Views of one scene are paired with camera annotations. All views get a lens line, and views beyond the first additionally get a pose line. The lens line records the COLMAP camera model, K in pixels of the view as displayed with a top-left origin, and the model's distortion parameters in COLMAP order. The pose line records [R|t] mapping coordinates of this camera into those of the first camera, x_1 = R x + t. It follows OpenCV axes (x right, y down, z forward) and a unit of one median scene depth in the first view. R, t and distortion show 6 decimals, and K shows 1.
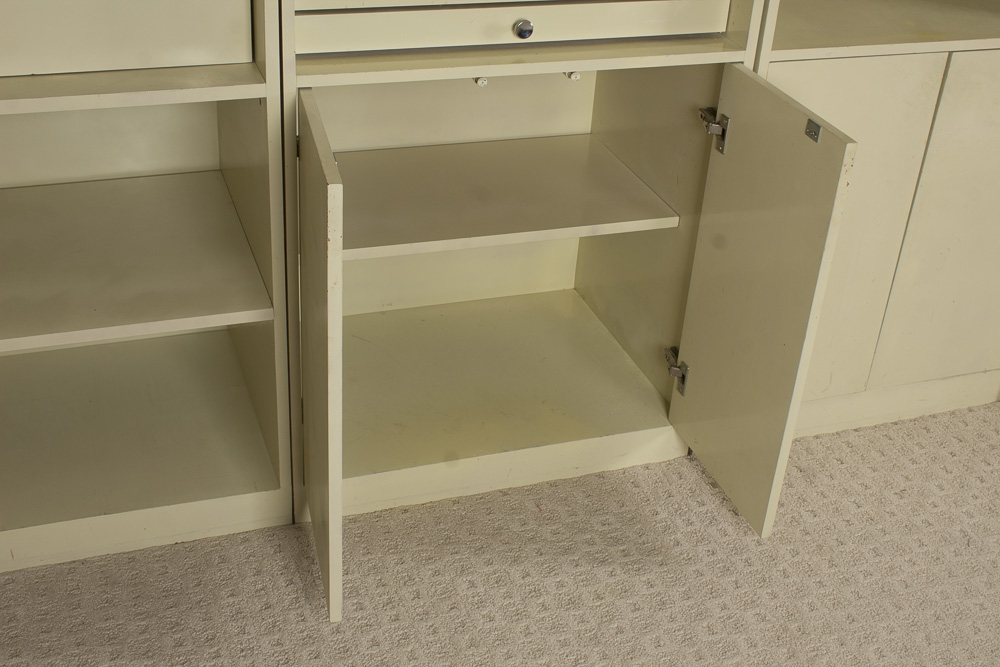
lens RADIAL K [[1256.7, 0, 500.0], [0, 1256.7, 333.5], [0, 0, 1]] dist [-0.030974, -0.041327]
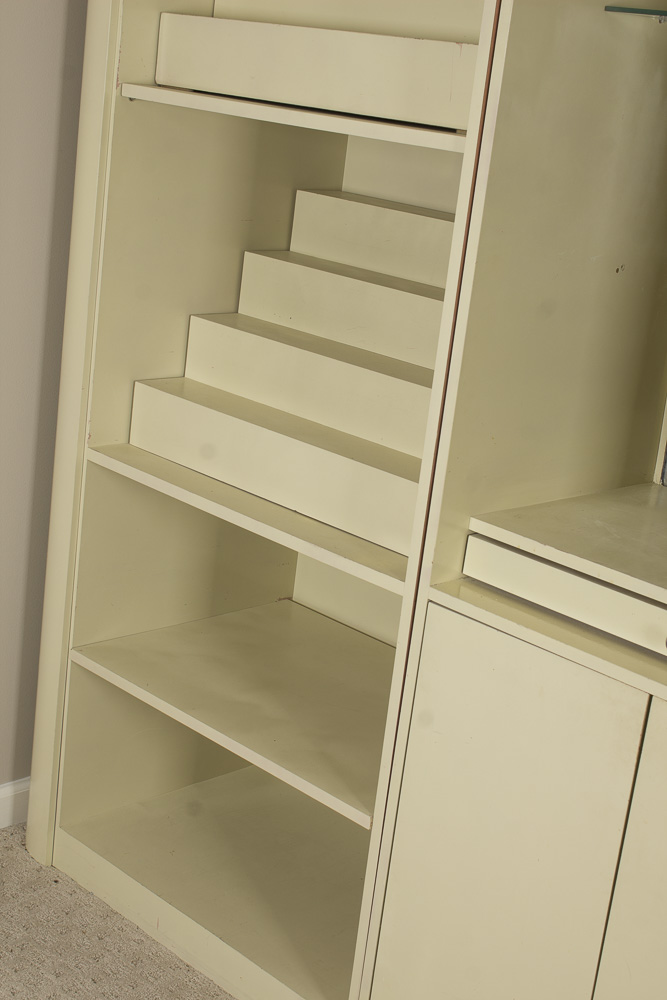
lens RADIAL K [[1541.0, 0, 333.5], [0, 1541.0, 500.0], [0, 0, 1]] dist [-0.028896, 0.017161]
pose [[0.442666, 0.234929, -0.865364, 0.758336], [-0.544182, 0.837414, -0.051028, -0.147388], [0.712680, 0.493504, 0.498539, 0.294097]]
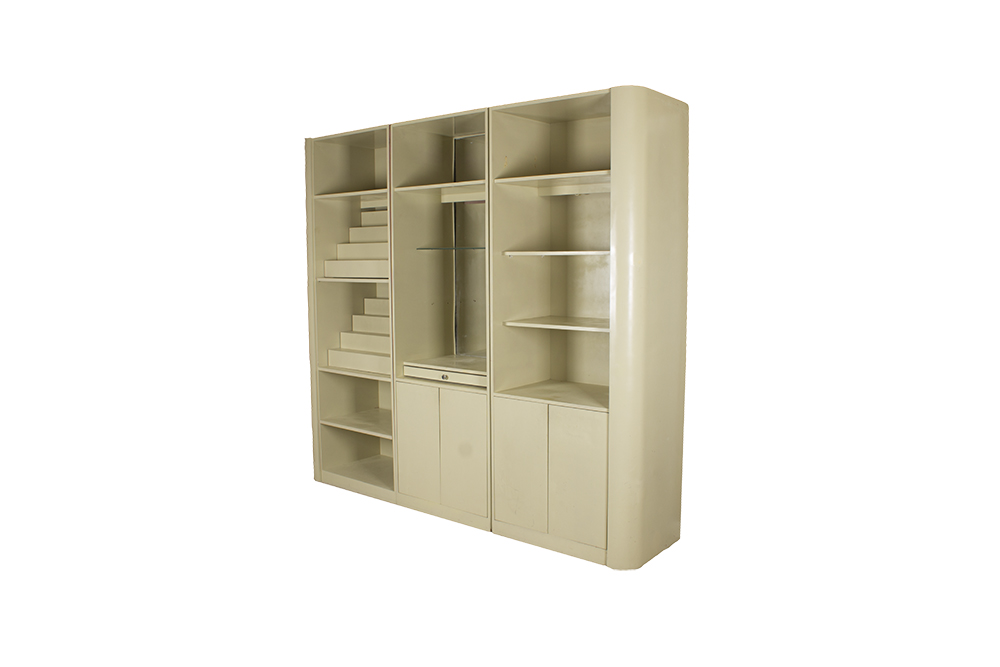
lens RADIAL K [[759.2, 0, 500.0], [0, 759.2, 333.5], [0, 0, 1]] dist [-0.149264, 0.000691]
pose [[0.518179, 0.021248, -0.855008, 2.088092], [-0.415203, 0.880237, -0.229759, 0.103705], [0.747728, 0.474058, 0.464942, -0.019416]]
